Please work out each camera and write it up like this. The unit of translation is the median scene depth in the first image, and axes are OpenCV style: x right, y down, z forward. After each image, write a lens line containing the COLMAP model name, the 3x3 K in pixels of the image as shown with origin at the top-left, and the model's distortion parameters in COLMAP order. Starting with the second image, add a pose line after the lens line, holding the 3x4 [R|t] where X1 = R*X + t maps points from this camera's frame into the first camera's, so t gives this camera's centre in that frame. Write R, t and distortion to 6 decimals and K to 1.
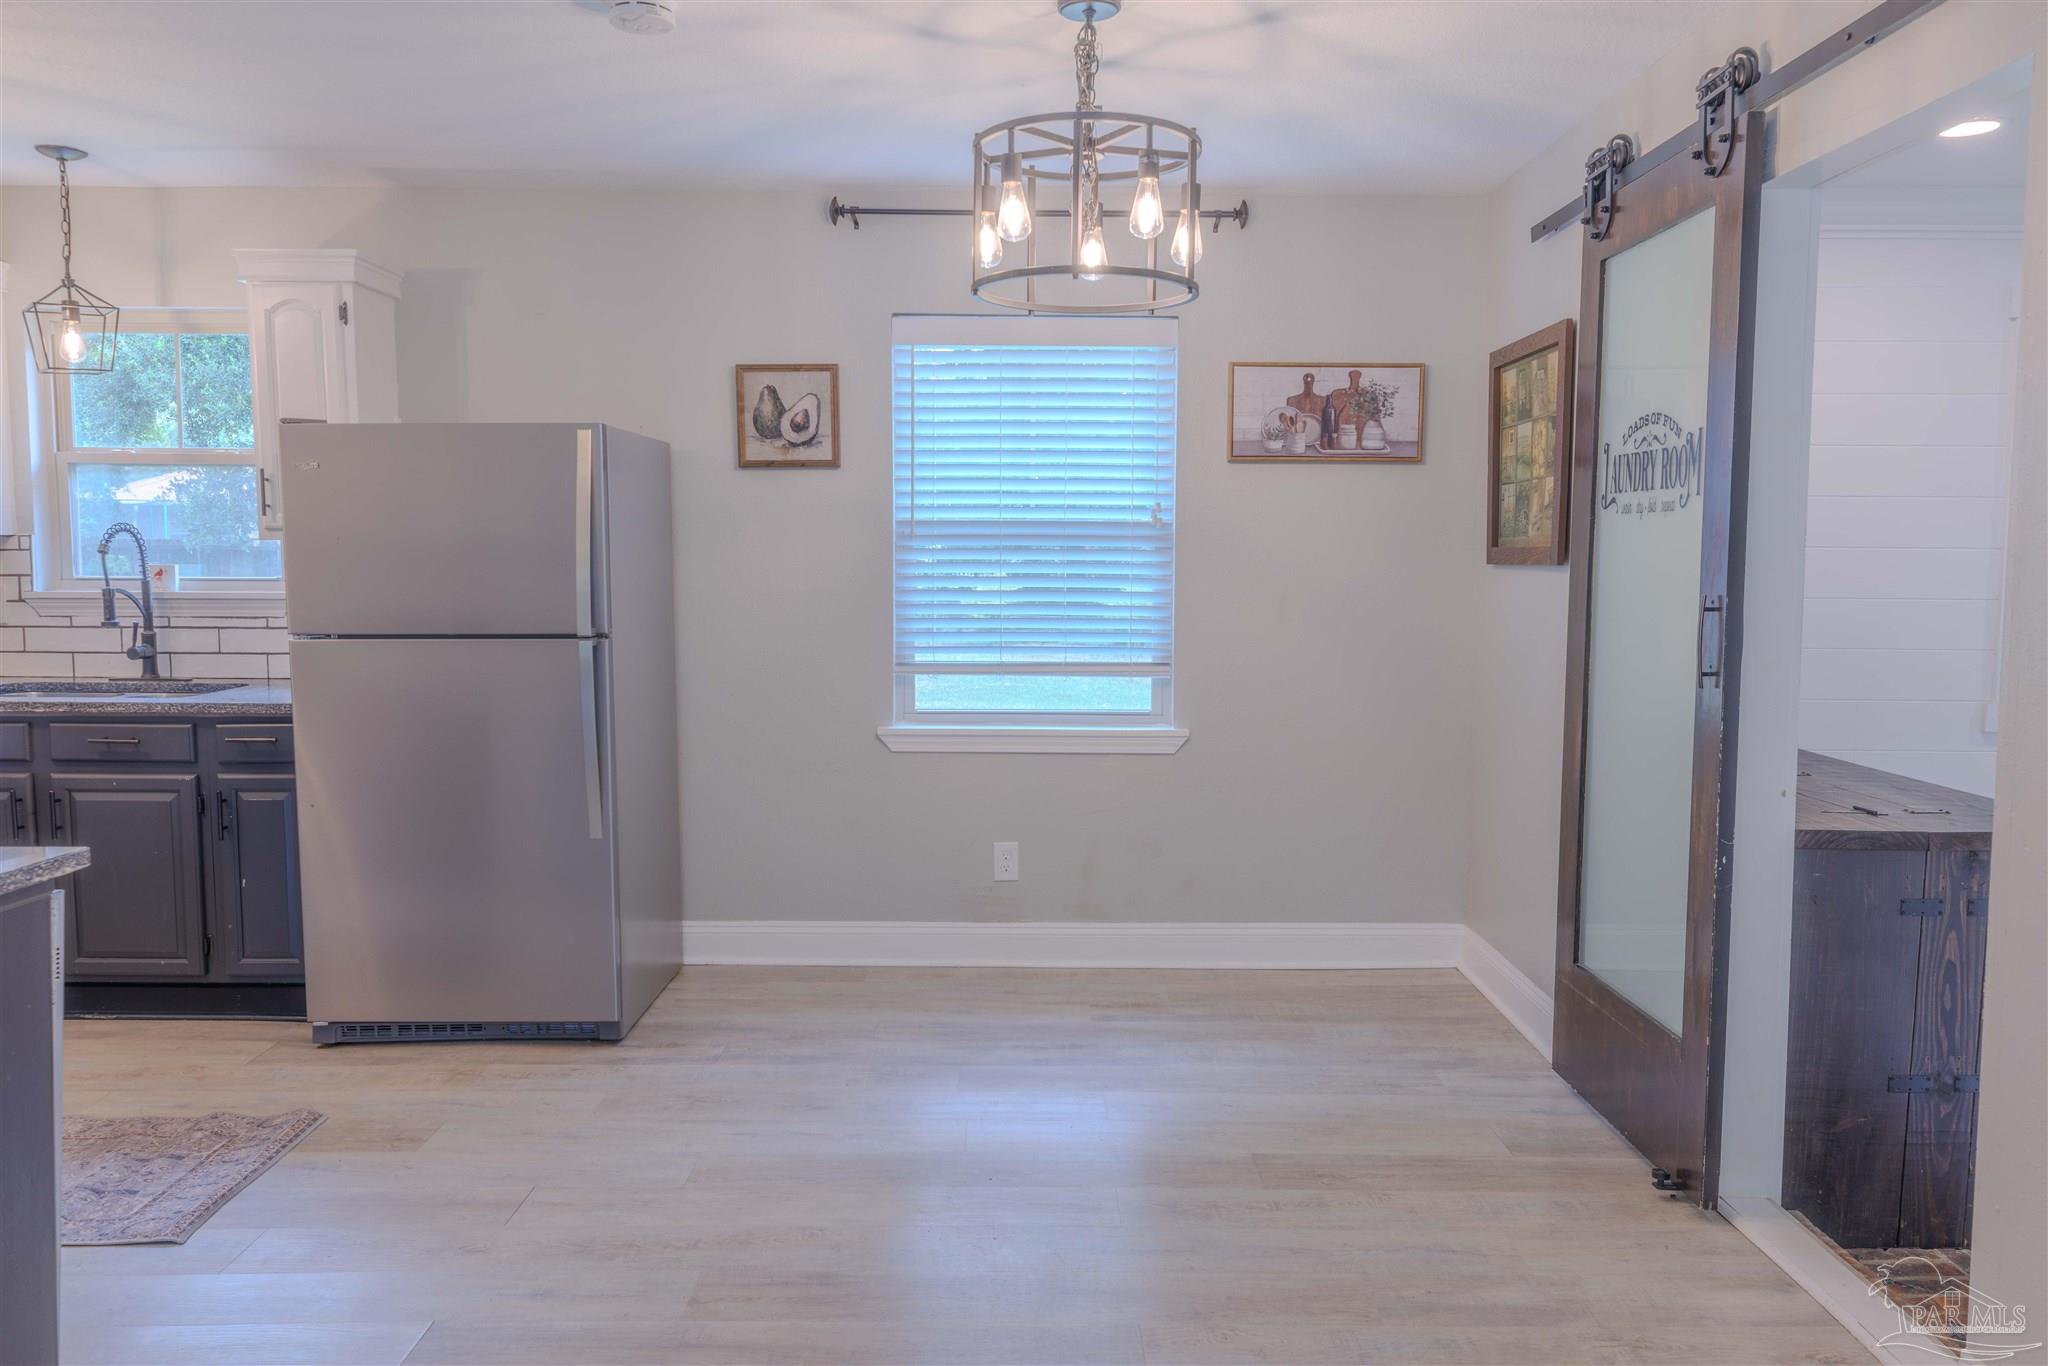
lens RADIAL K [[1482.1, 0, 1039.8], [0, 1482.1, 667.9], [0, 0, 1]] dist [0.006345, -0.006964]
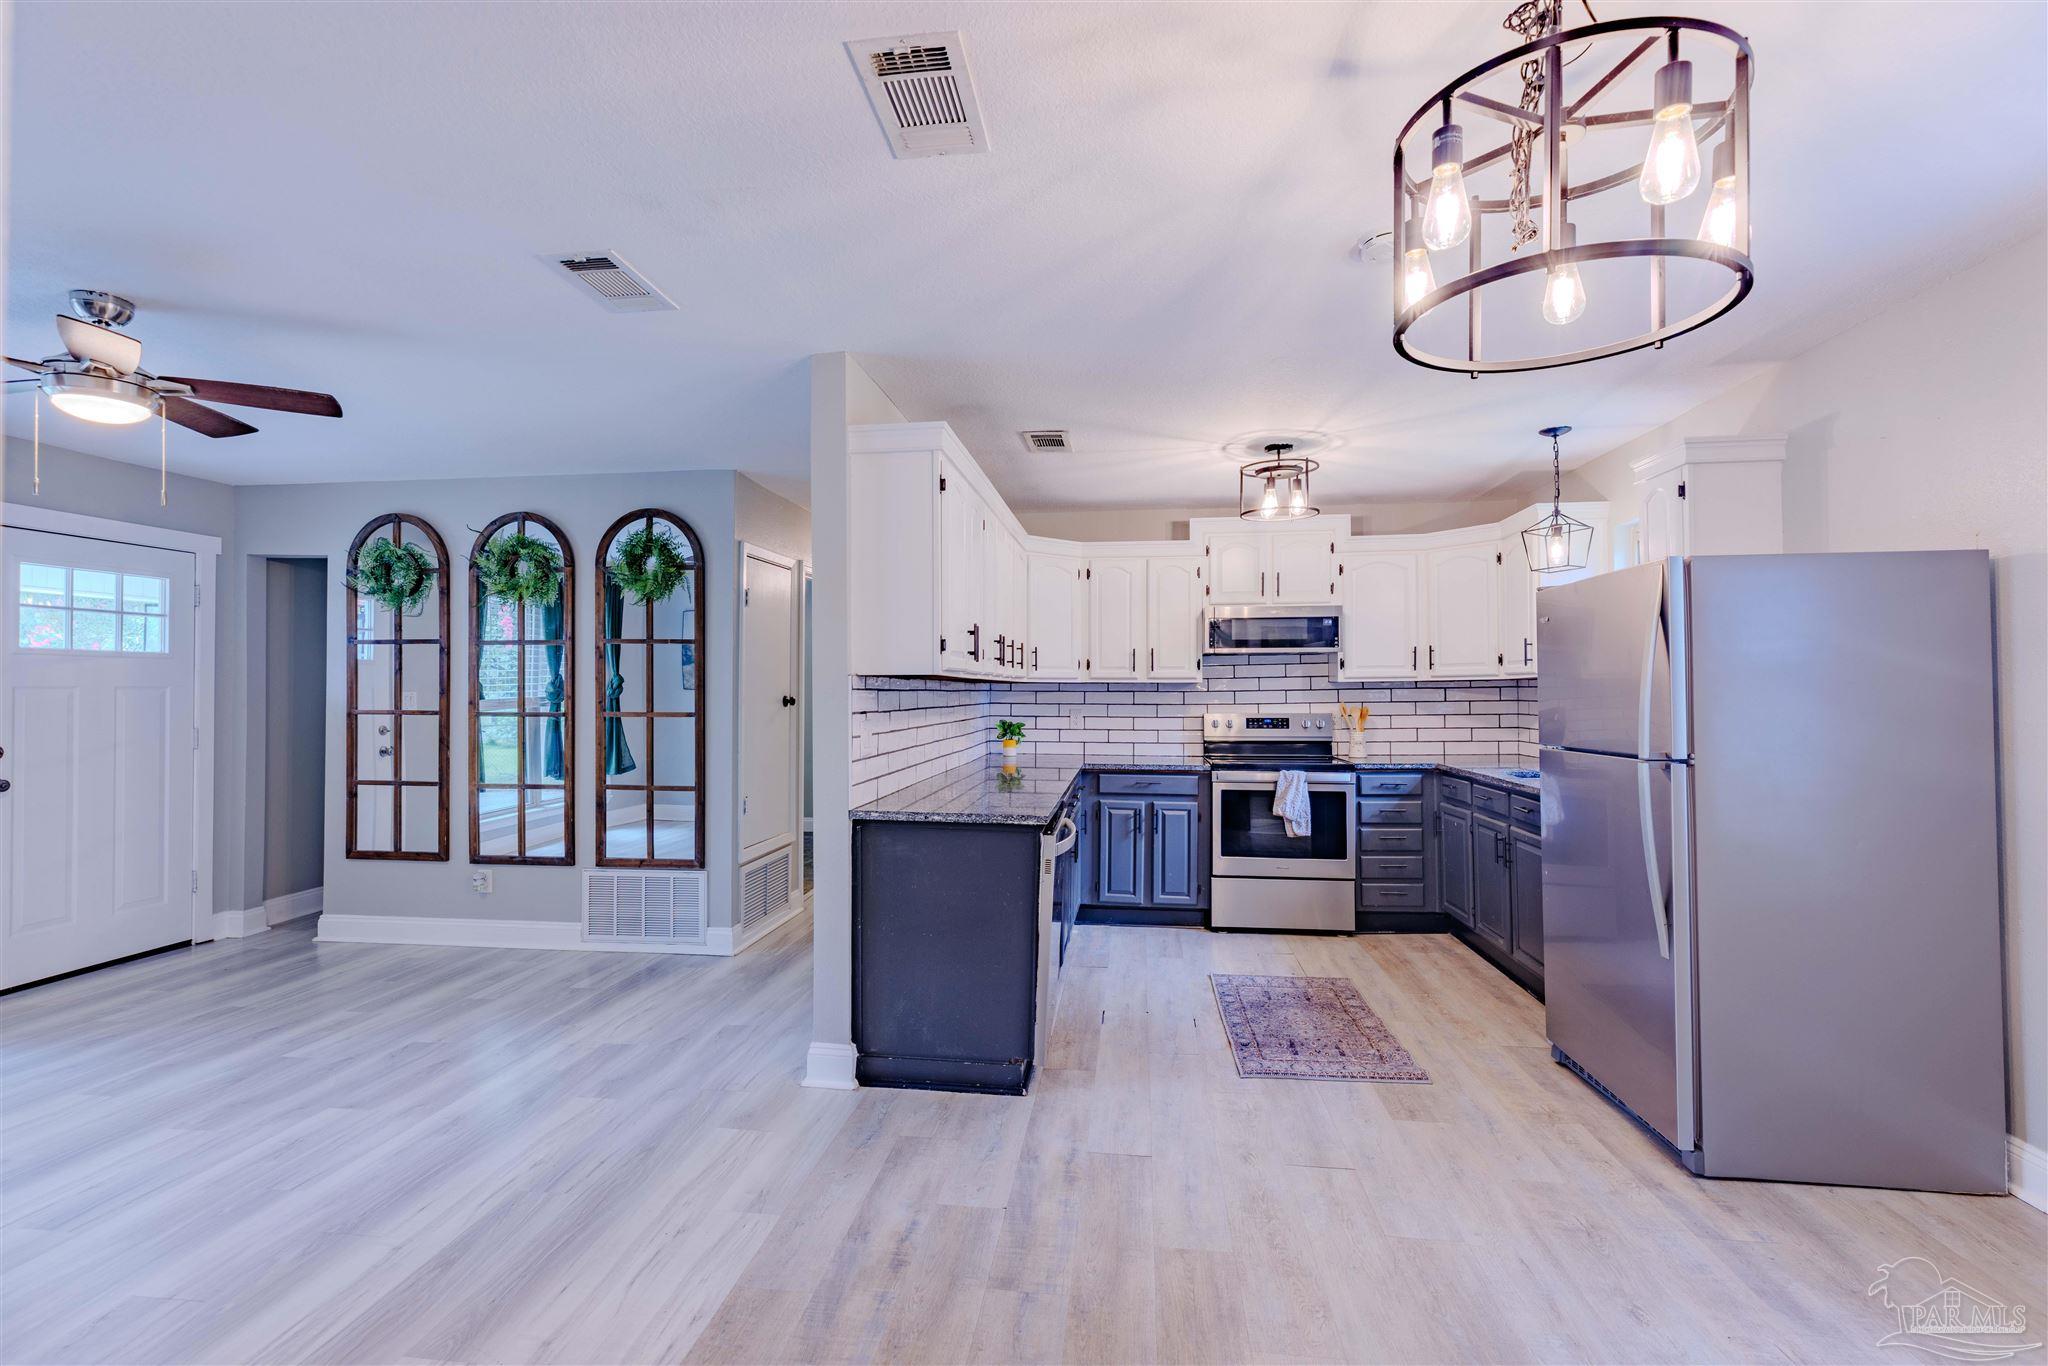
lens RADIAL K [[916.2, 0, 997.3], [0, 916.2, 689.9], [0, 0, 1]] dist [0.006469, -0.000491]
pose [[-0.141027, -0.009168, -0.989963, 0.353031], [-0.077836, 0.996964, 0.001856, -0.031216], [0.986941, 0.077316, -0.141312, 0.546709]]
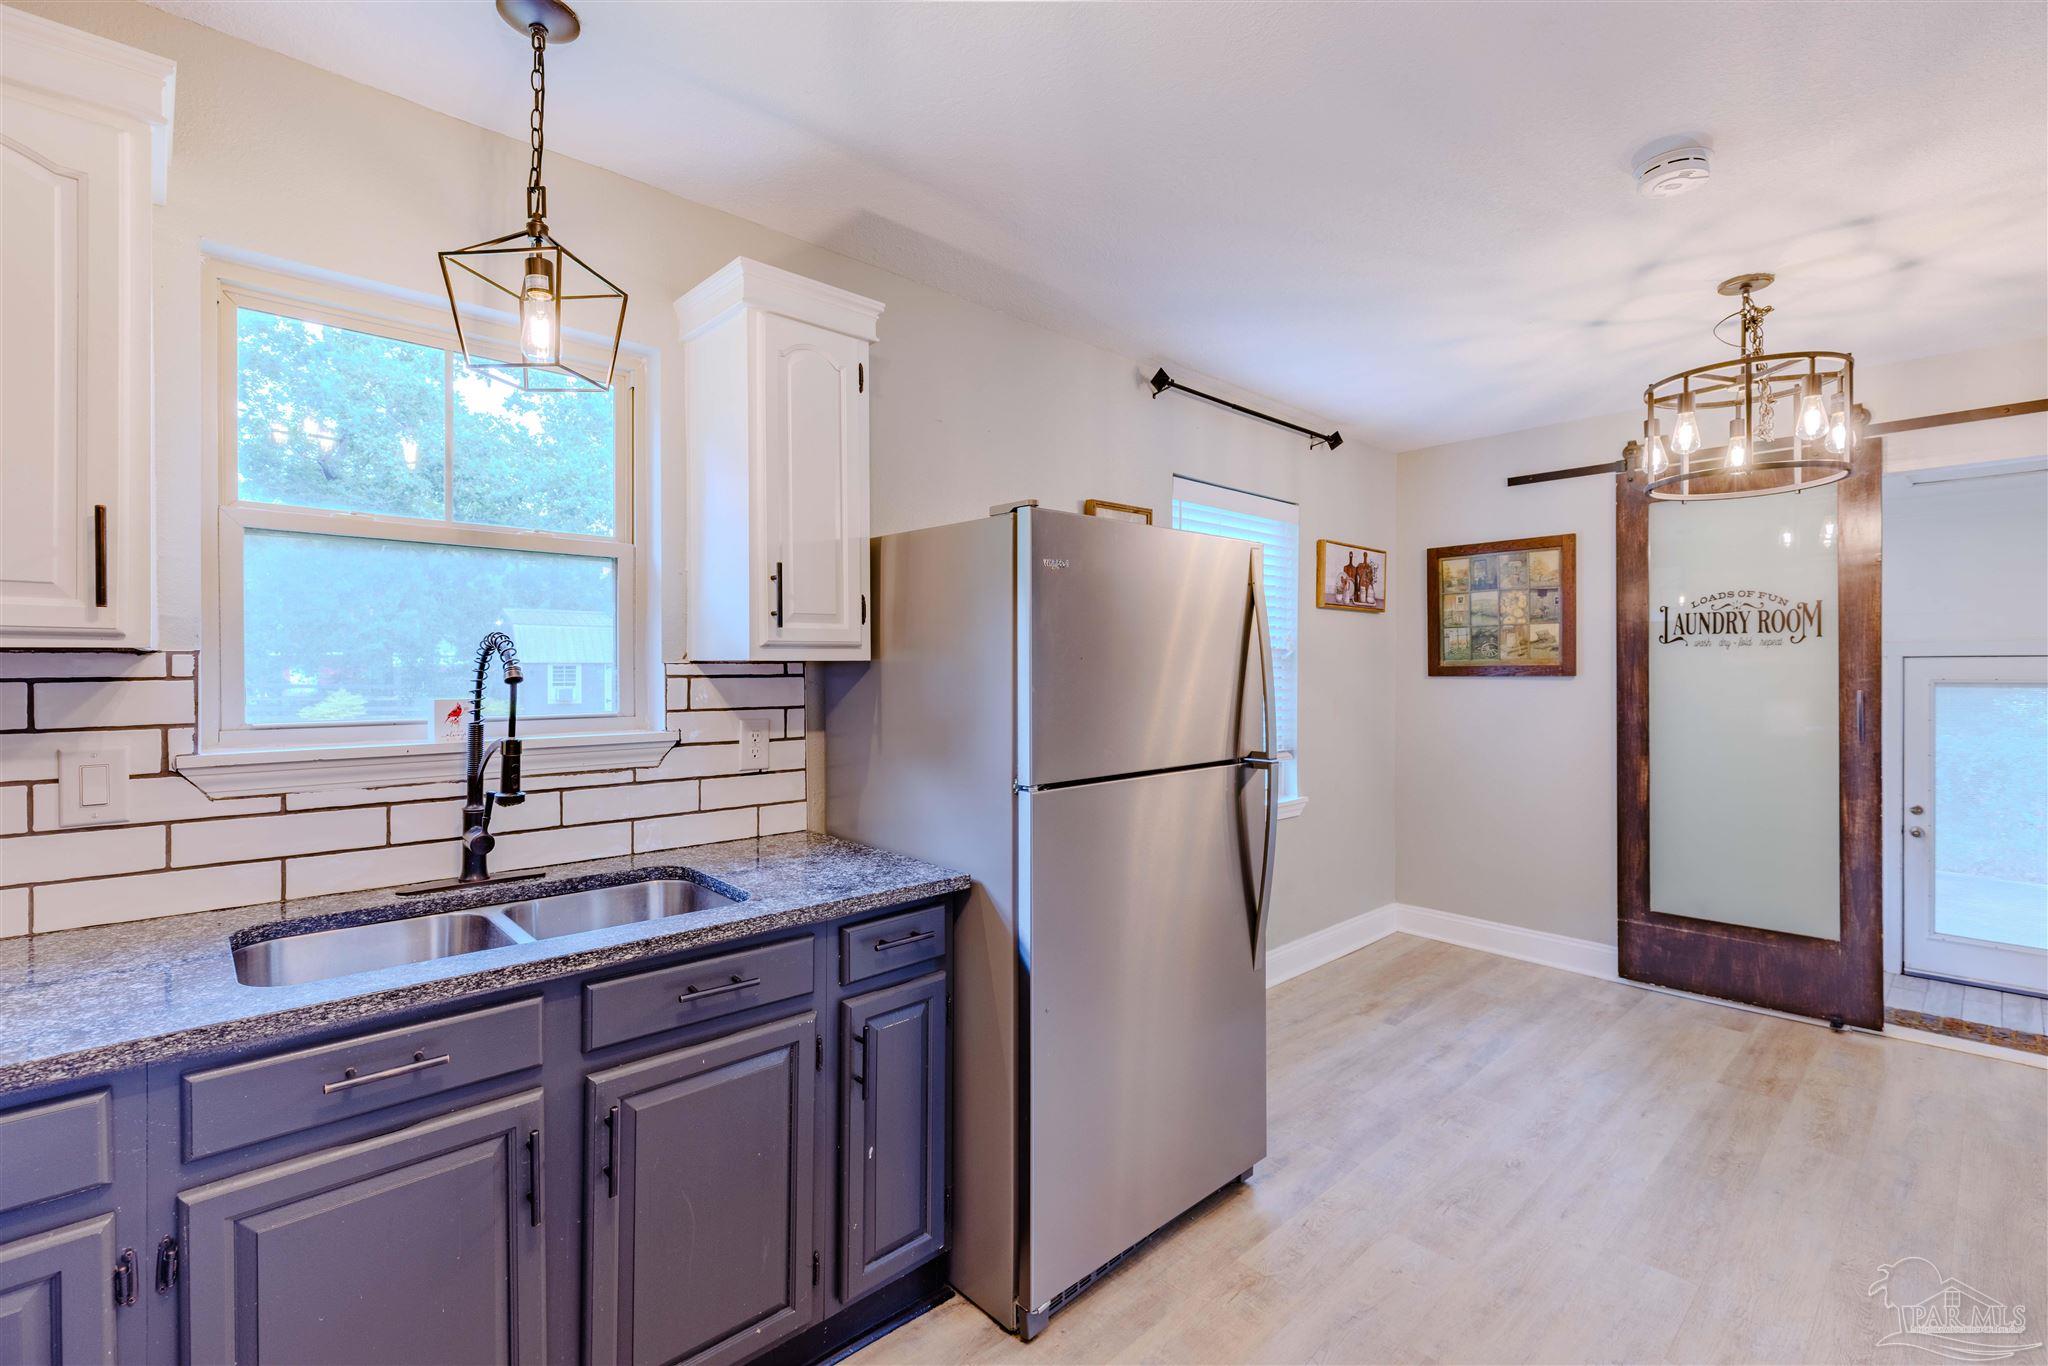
lens RADIAL K [[916.2, 0, 998.4], [0, 916.2, 667.1], [0, 0, 1]] dist [0.006469, -0.000491]
pose [[0.728908, -0.002961, 0.684606, -0.734350], [0.056442, 0.996846, -0.055783, -0.050729], [-0.682281, 0.079301, 0.726776, 0.588228]]
